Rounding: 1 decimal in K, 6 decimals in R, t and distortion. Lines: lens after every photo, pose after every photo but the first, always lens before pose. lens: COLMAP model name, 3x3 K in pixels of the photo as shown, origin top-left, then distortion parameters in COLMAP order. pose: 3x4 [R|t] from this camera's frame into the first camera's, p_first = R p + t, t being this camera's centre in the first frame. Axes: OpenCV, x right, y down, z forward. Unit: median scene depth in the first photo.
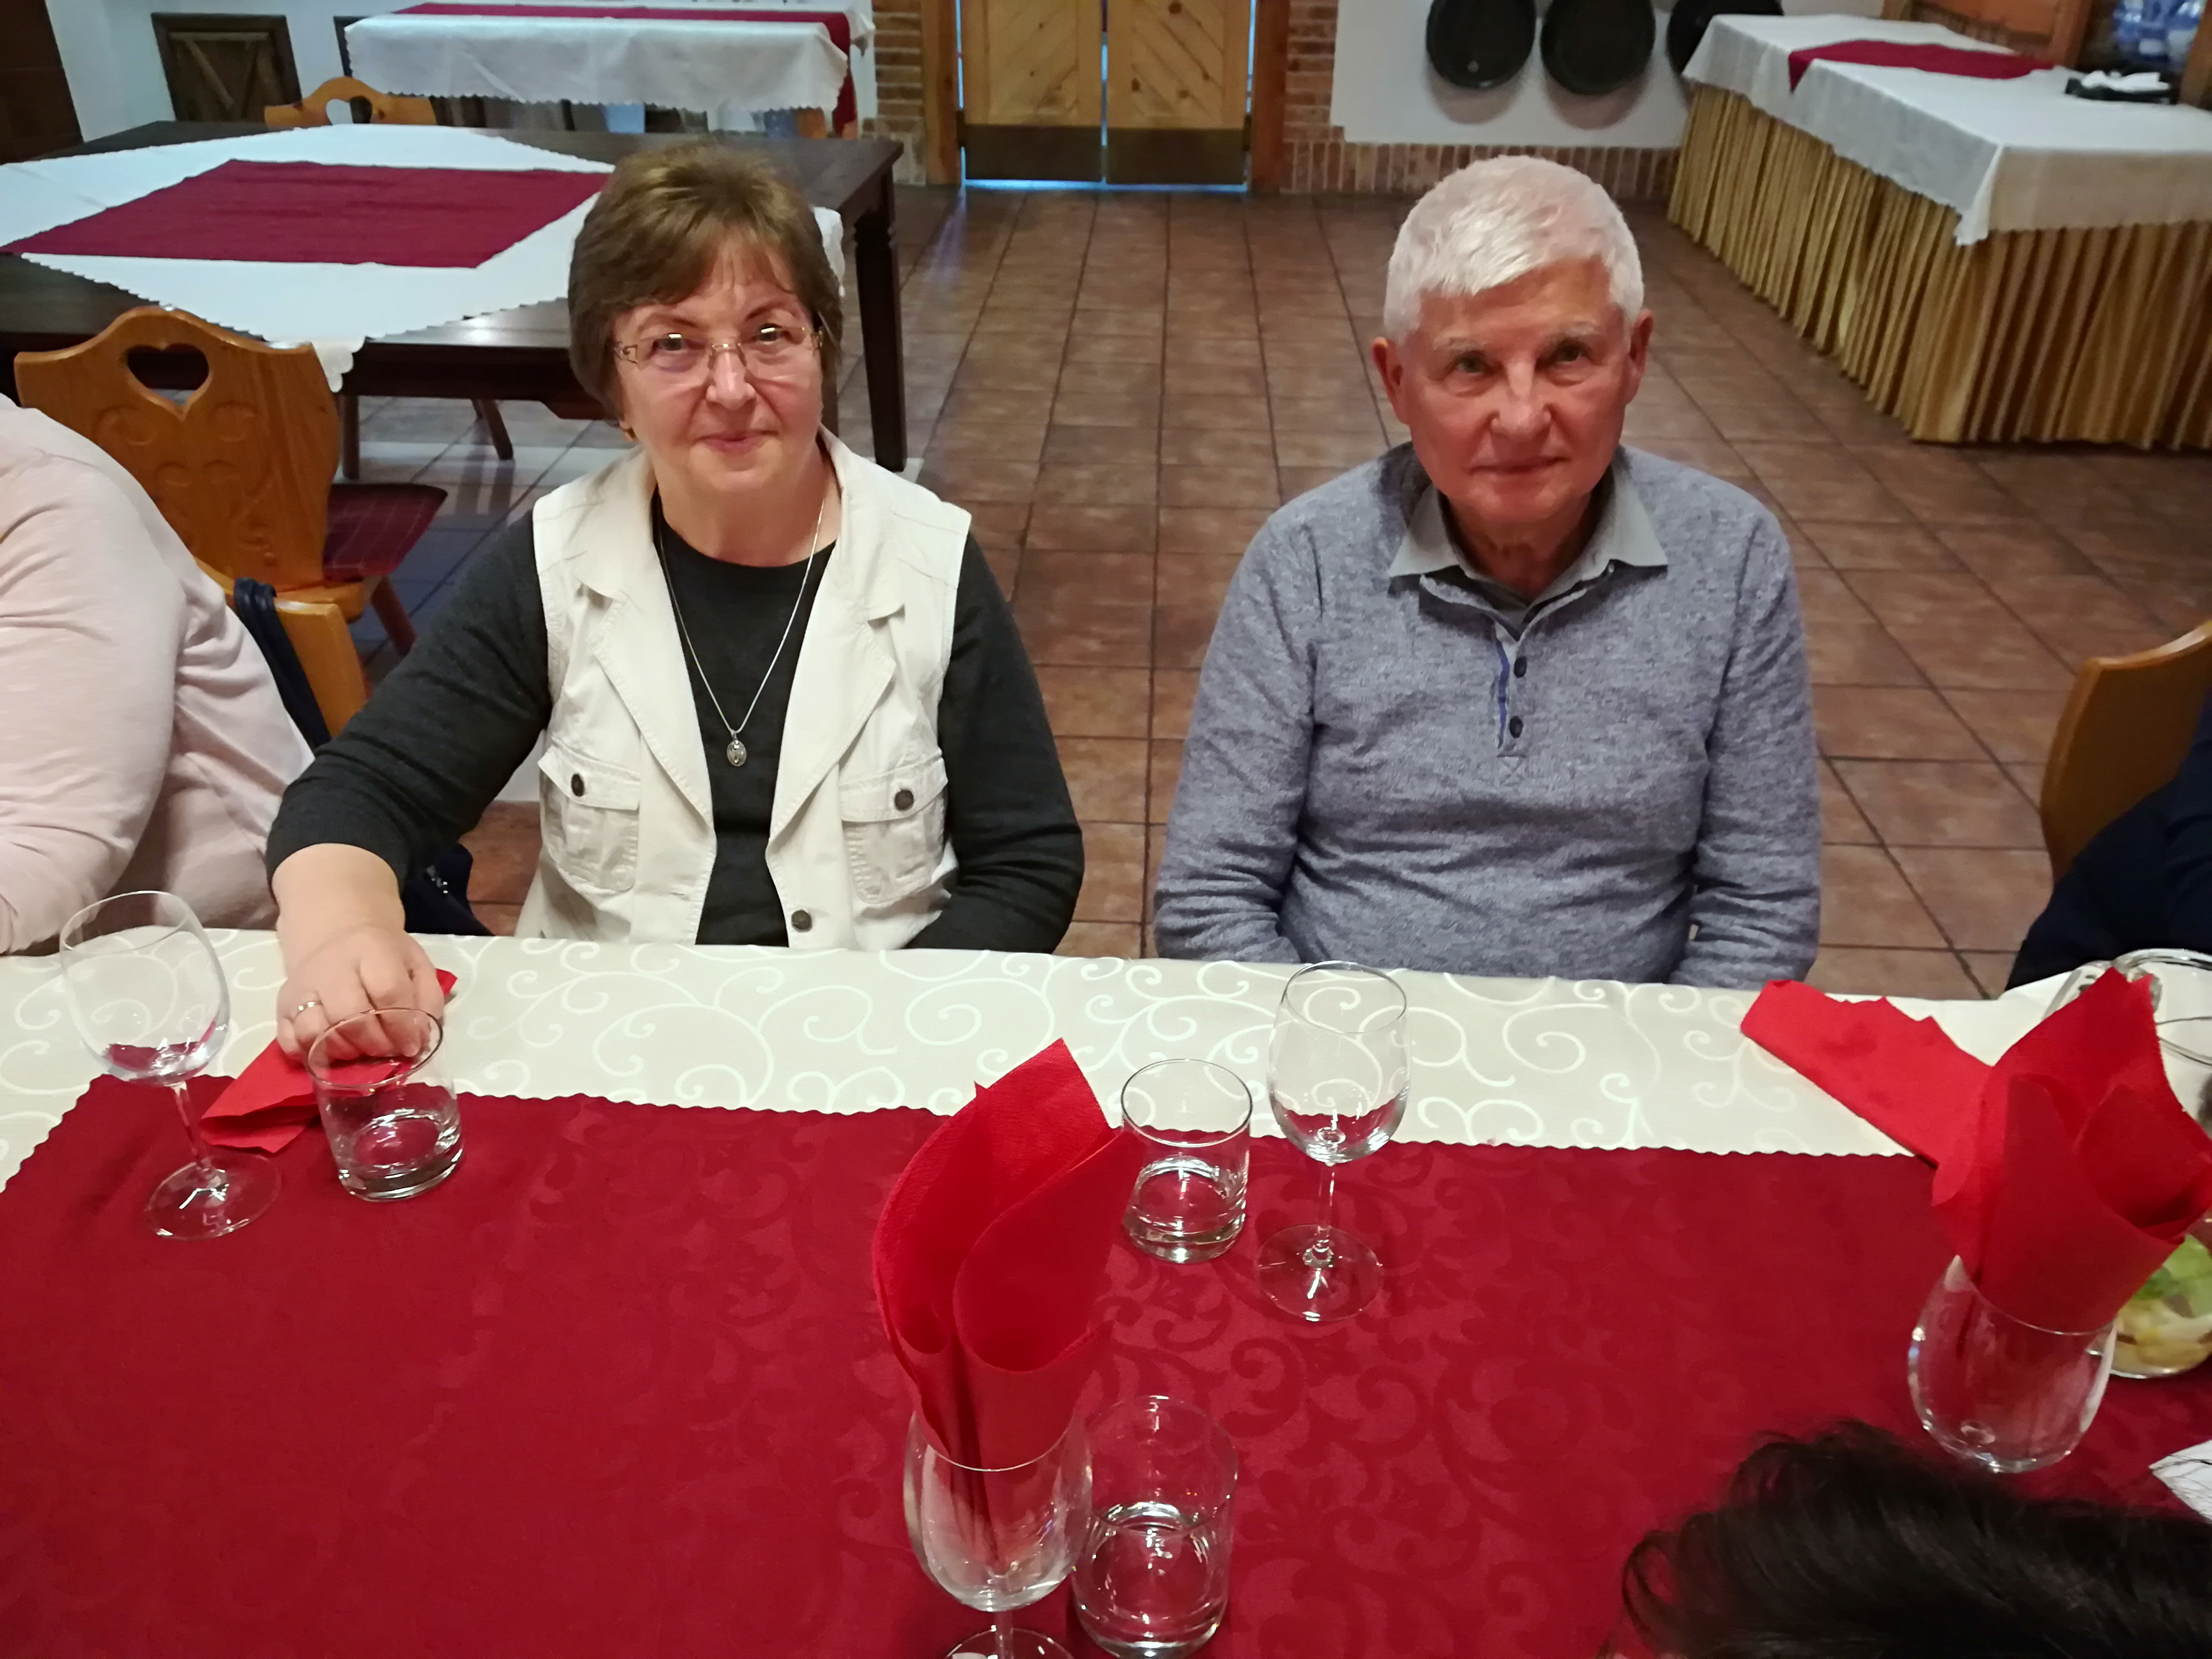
lens RADIAL K [[1724.6, 0, 1106.0], [0, 1724.6, 829.5], [0, 0, 1]] dist [0.024484, -0.060334]
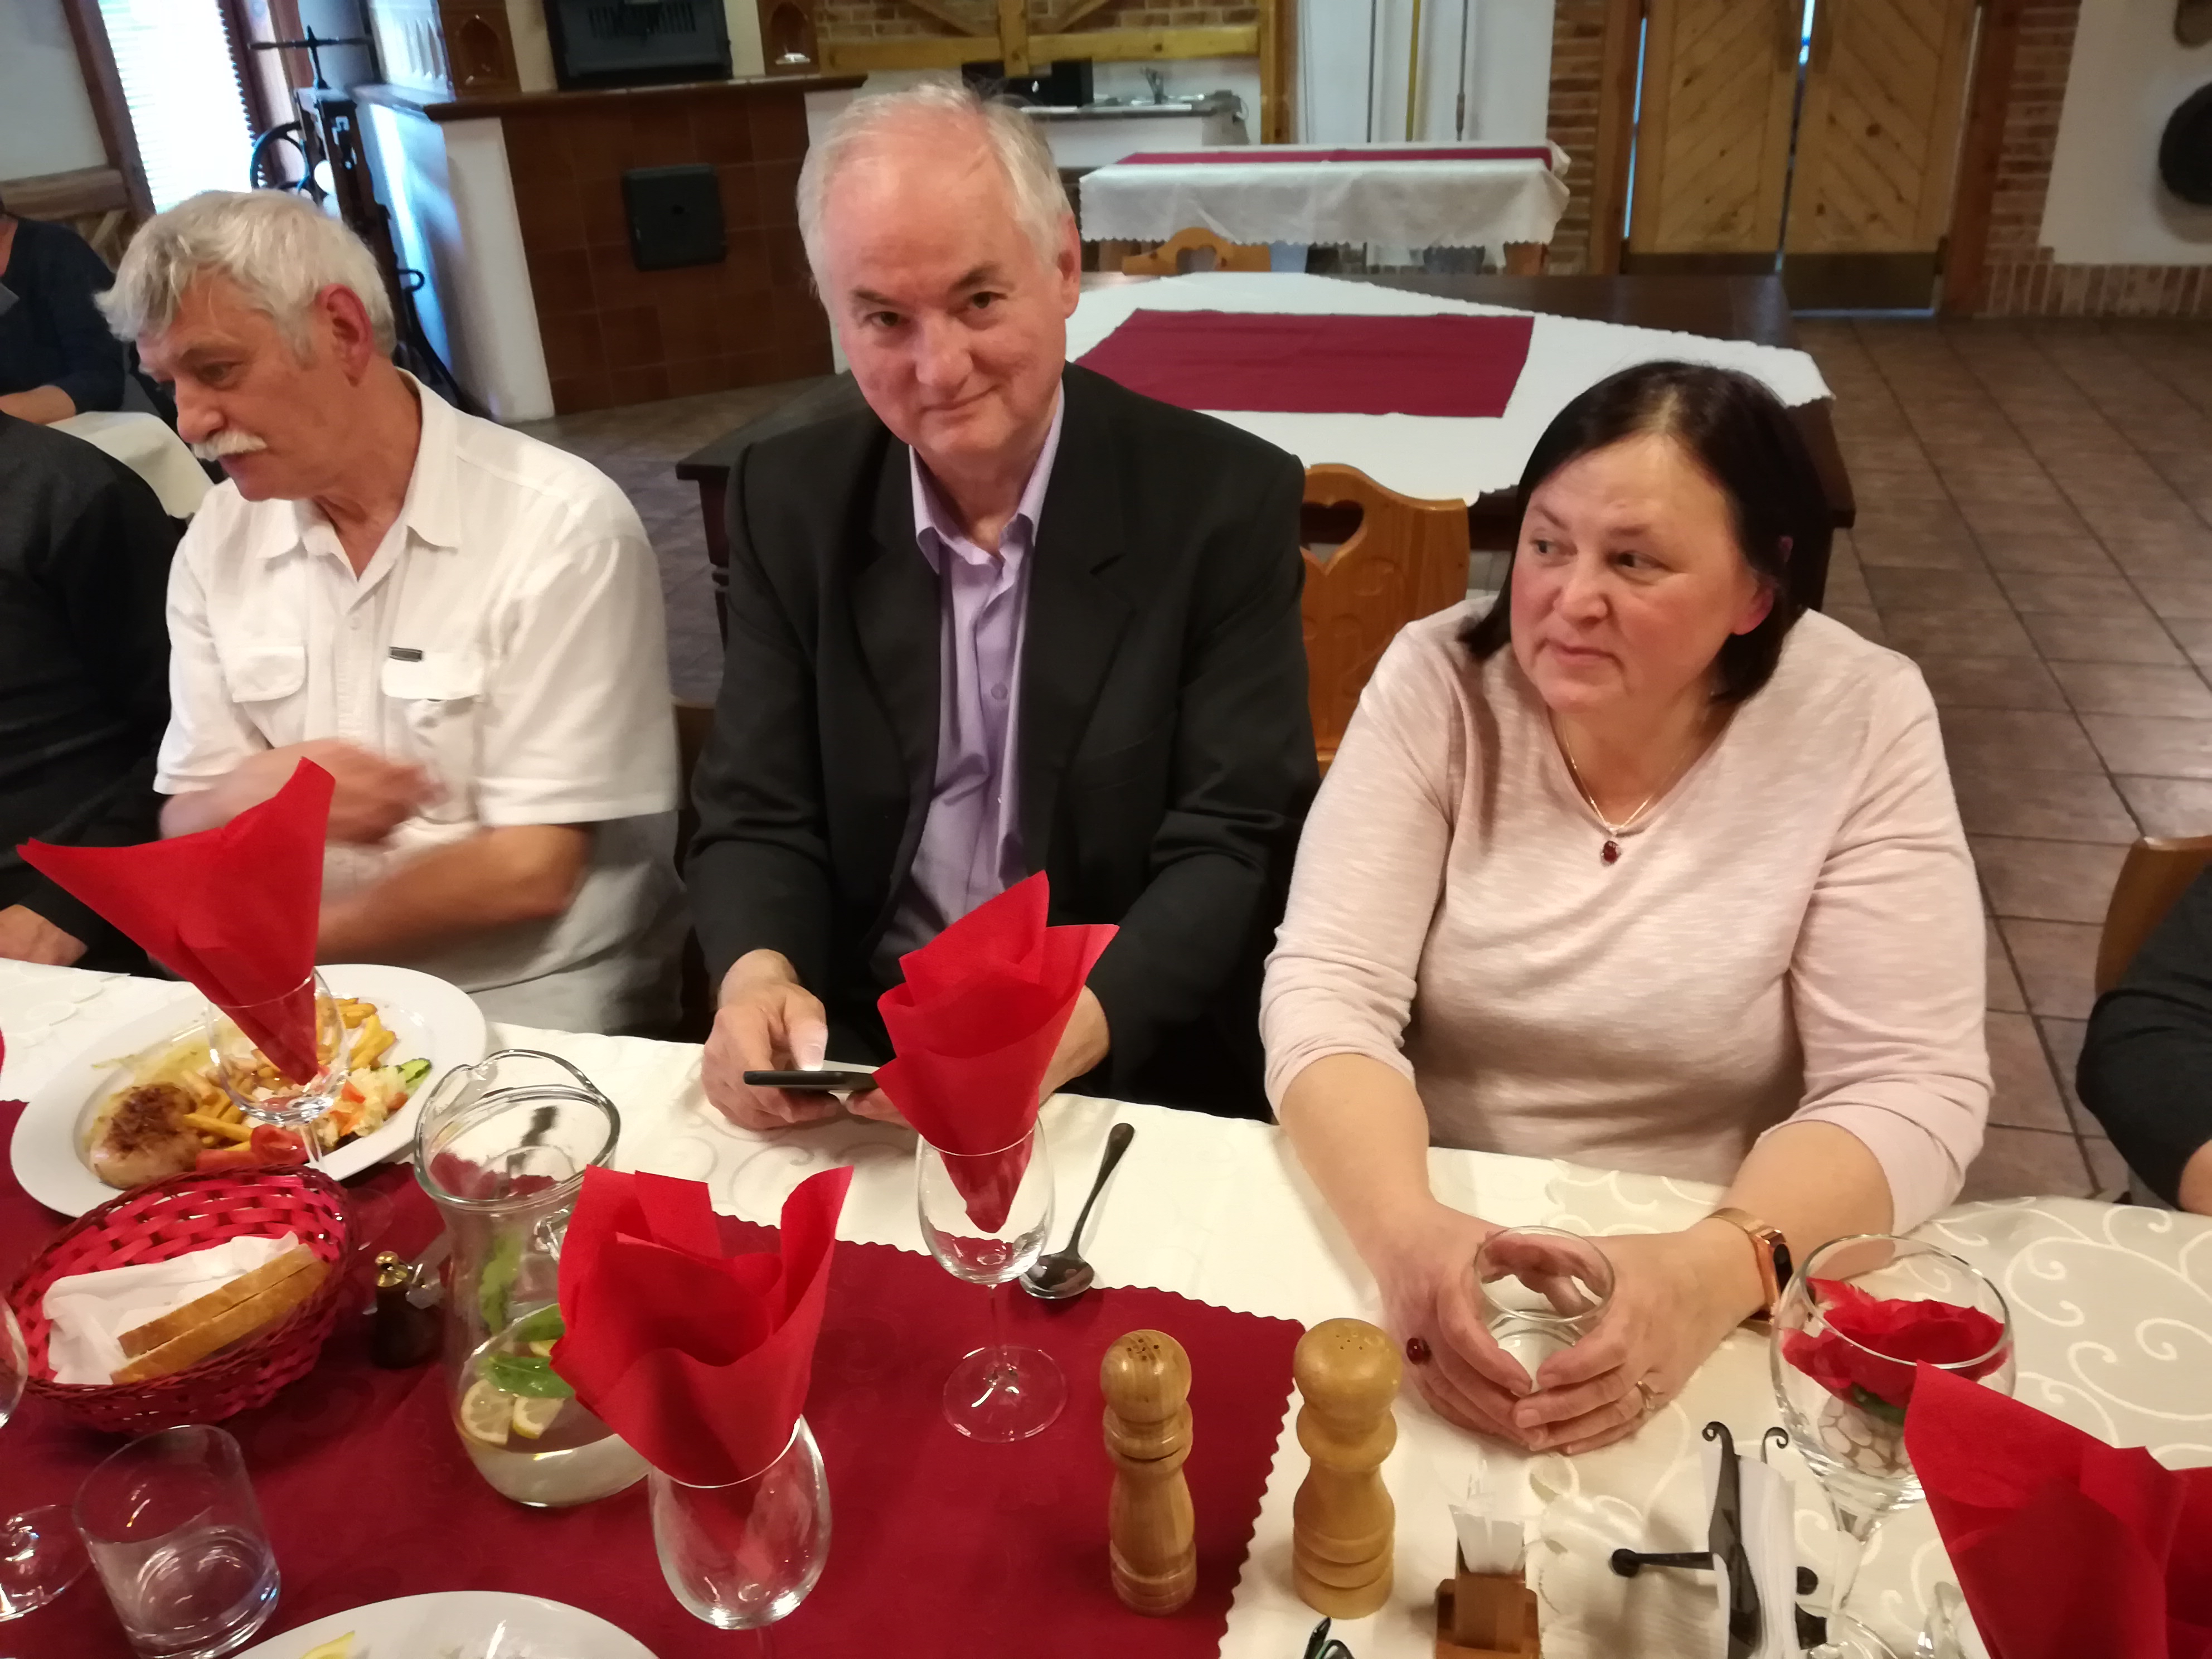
lens RADIAL K [[1701.5, 0, 1106.0], [0, 1701.5, 829.5], [0, 0, 1]] dist [0.064272, -0.108771]
pose [[0.974550, 0.050551, -0.218398, -0.148419], [-0.063756, 0.996512, -0.053840, -0.009117], [0.214914, 0.066394, 0.974373, 0.003934]]
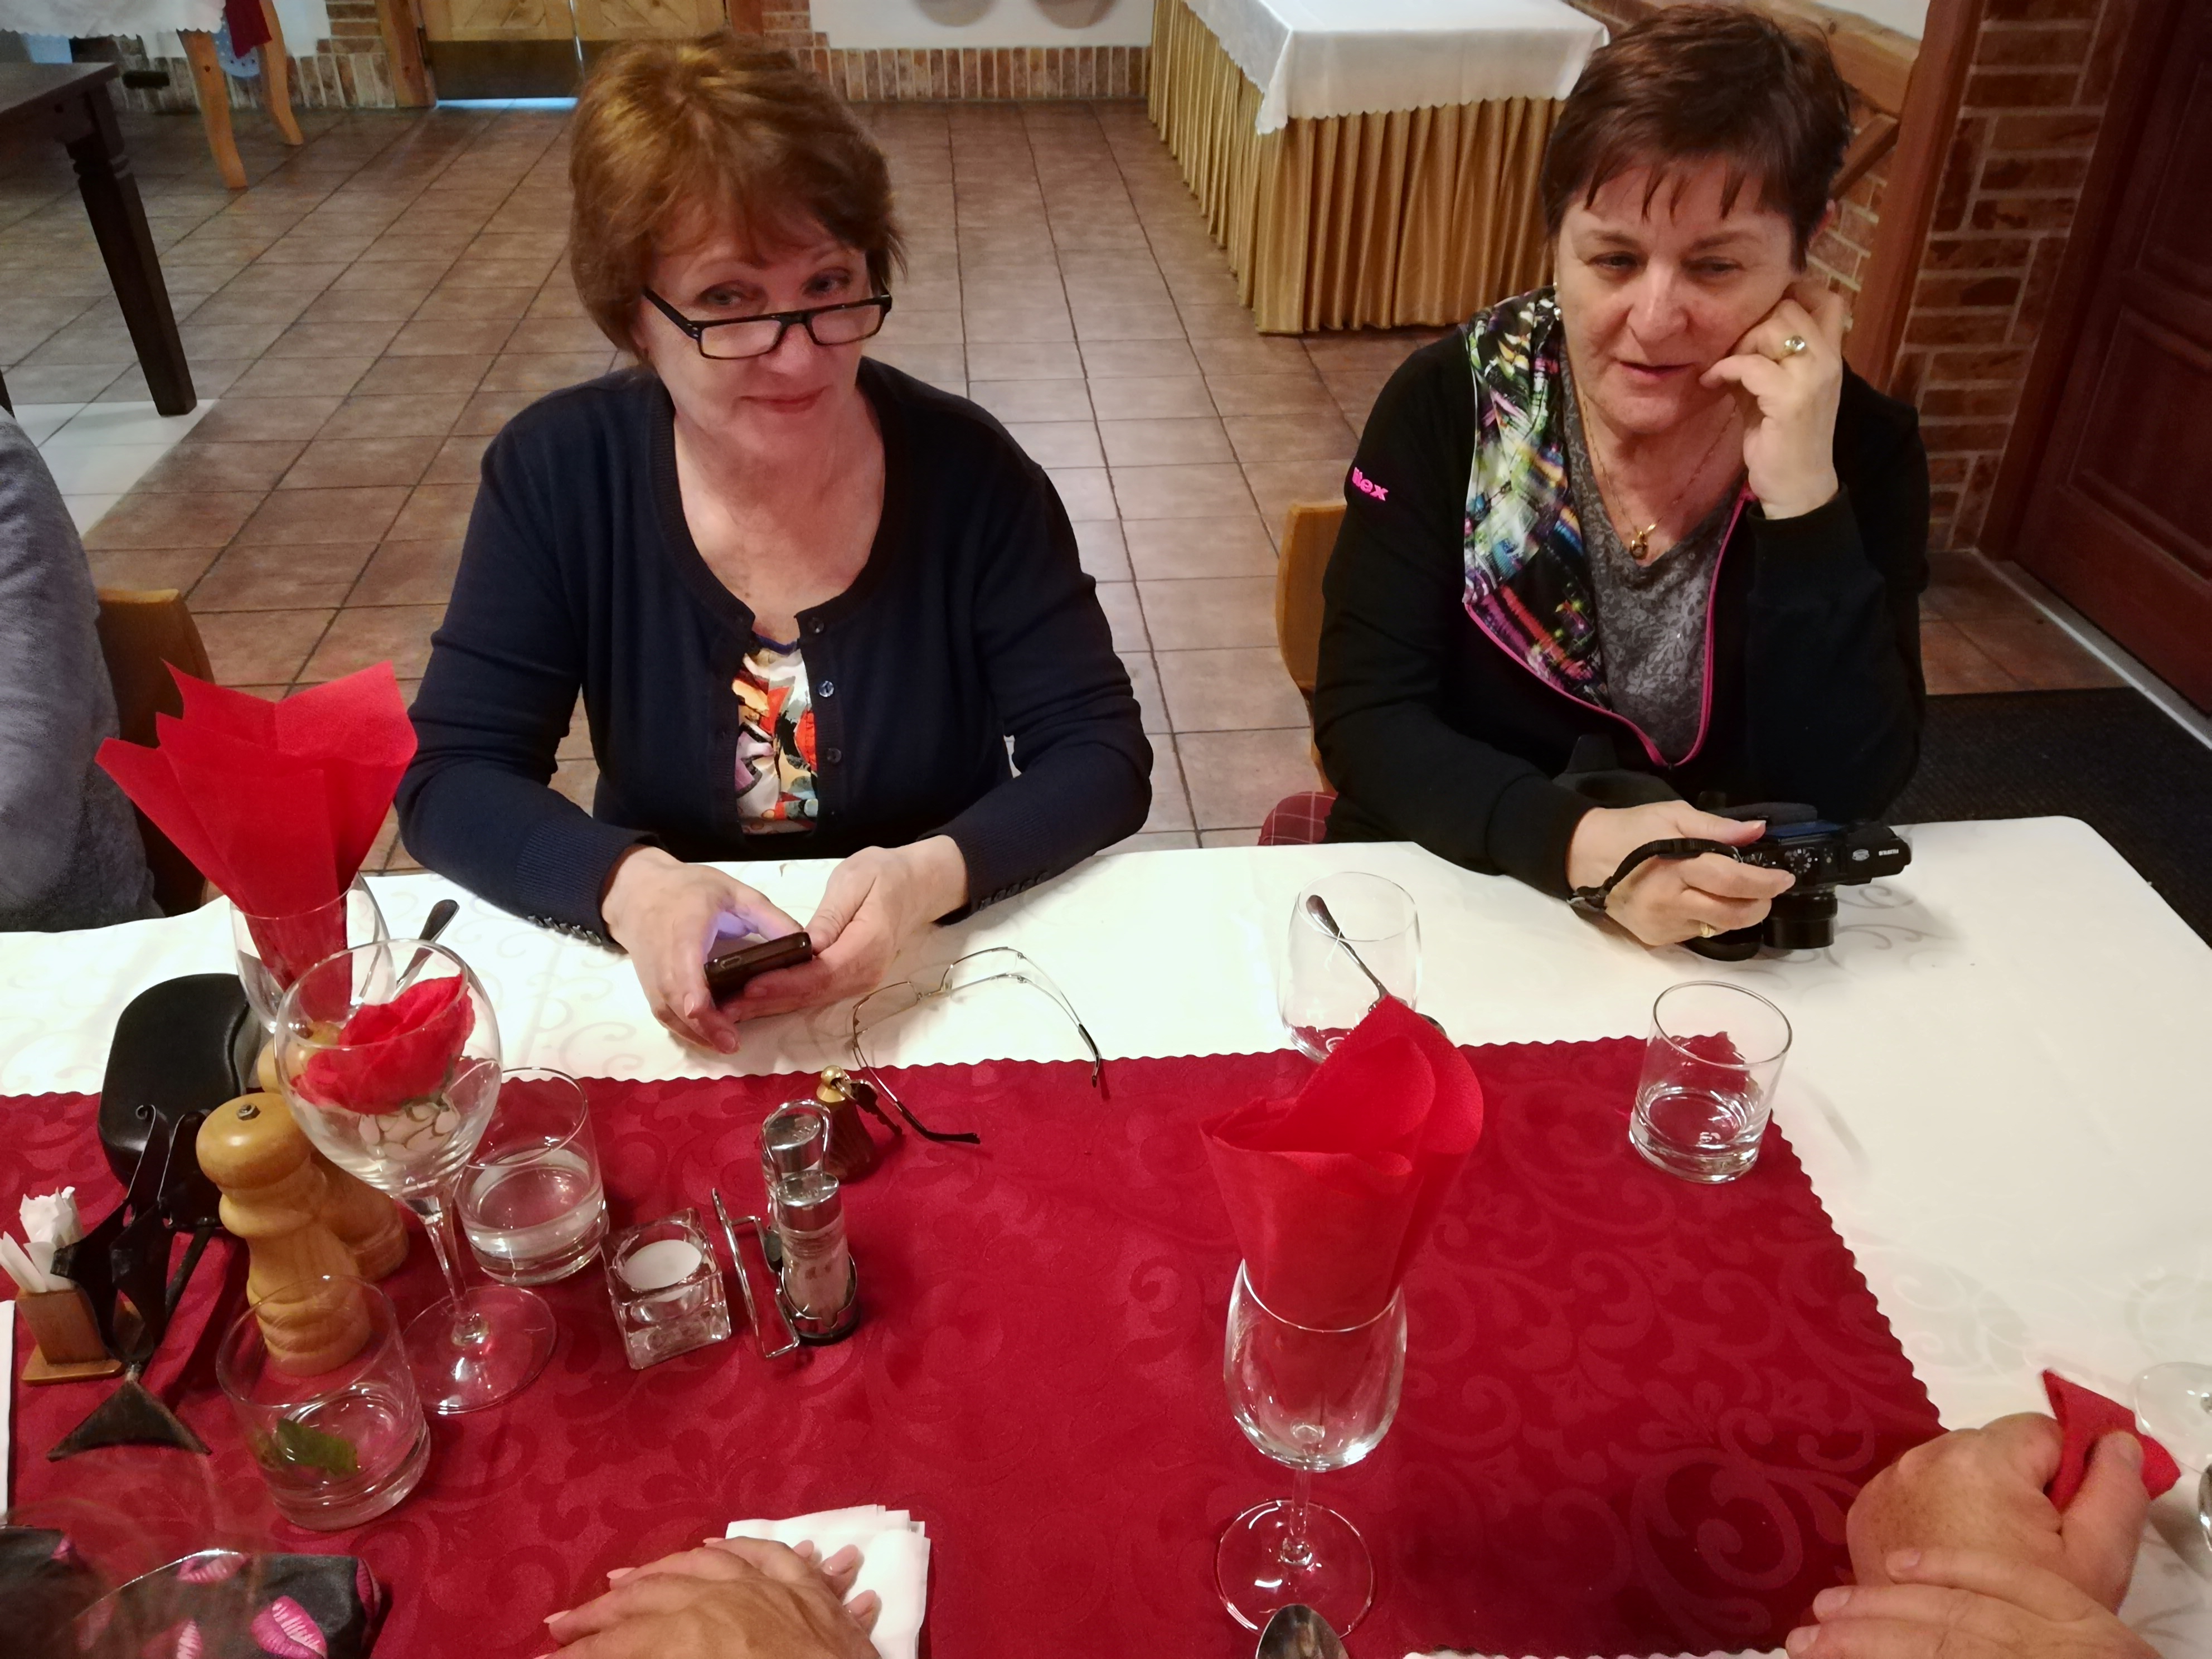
lens RADIAL K [[1768.7, 0, 1106.0], [0, 1768.7, 829.5], [0, 0, 1]] dist [-0.023139, 0.001038]
pose [[0.991726, -0.072092, 0.106219, 0.159980], [0.068191, 0.996874, 0.039912, 0.009062], [-0.108765, -0.032338, 0.993541, -0.008128]]
